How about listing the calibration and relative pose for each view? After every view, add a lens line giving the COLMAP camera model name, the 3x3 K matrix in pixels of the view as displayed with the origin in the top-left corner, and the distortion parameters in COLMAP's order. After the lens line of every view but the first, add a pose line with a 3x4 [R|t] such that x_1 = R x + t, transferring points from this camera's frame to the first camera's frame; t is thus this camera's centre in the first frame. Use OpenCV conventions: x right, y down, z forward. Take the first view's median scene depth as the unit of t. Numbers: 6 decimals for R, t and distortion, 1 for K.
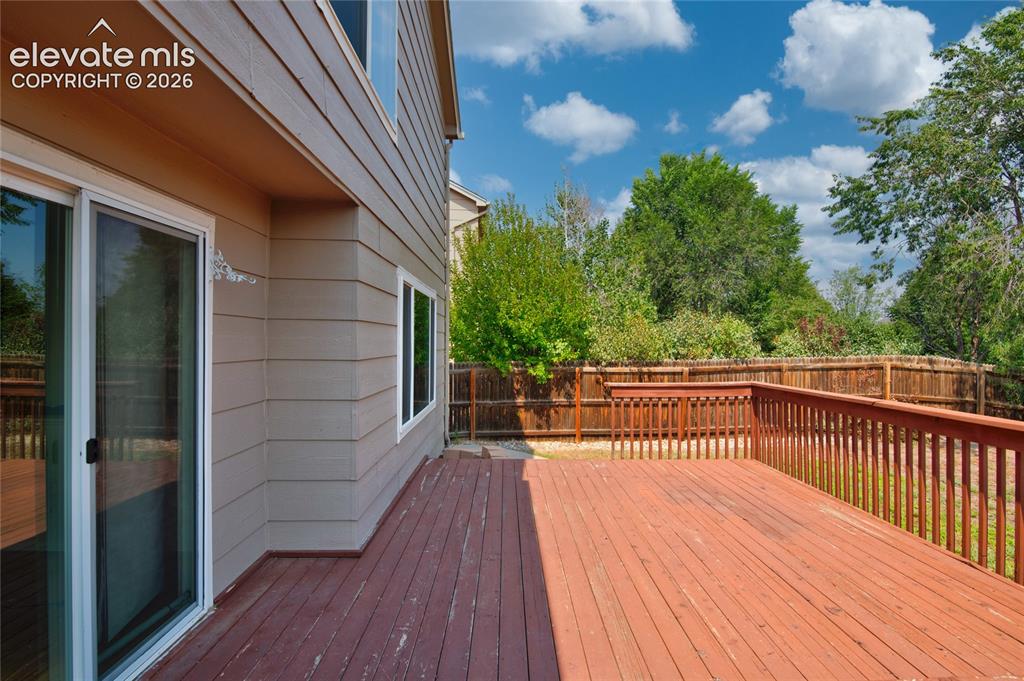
lens RADIAL K [[477.4, 0, 520.9], [0, 477.4, 341.4], [0, 0, 1]] dist [-0.005170, -0.000174]
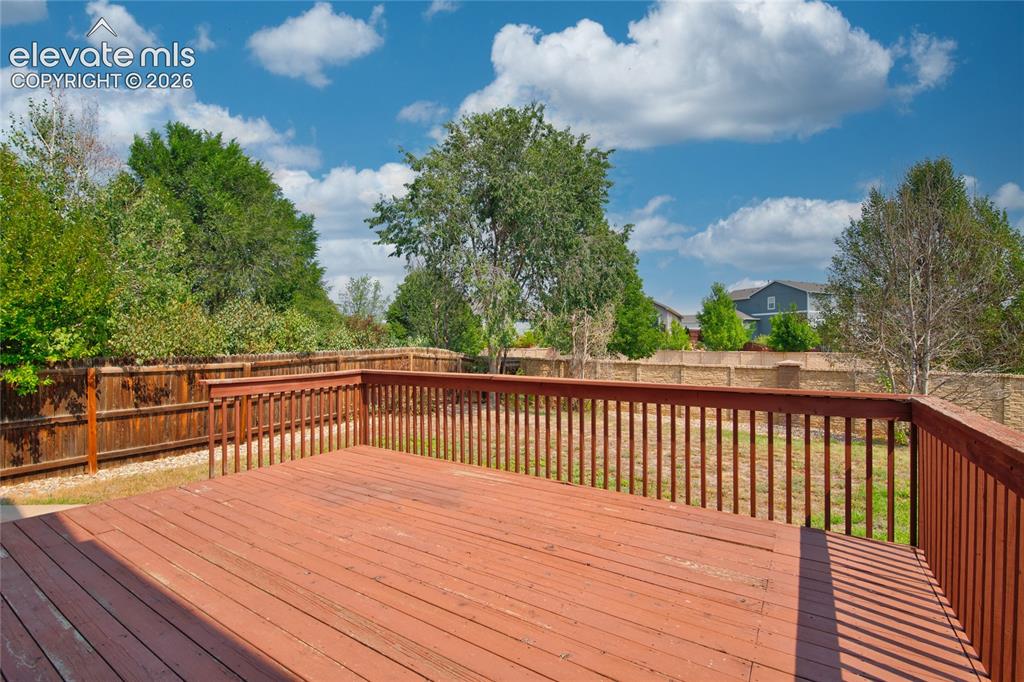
lens RADIAL K [[455.5, 0, 510.2], [0, 455.5, 342.5], [0, 0, 1]] dist [-0.018136, 0.000022]
pose [[0.576216, -0.002268, 0.817294, -0.068173], [-0.002084, 0.999989, 0.004245, 0.012177], [-0.817295, -0.004149, 0.576205, 0.096596]]
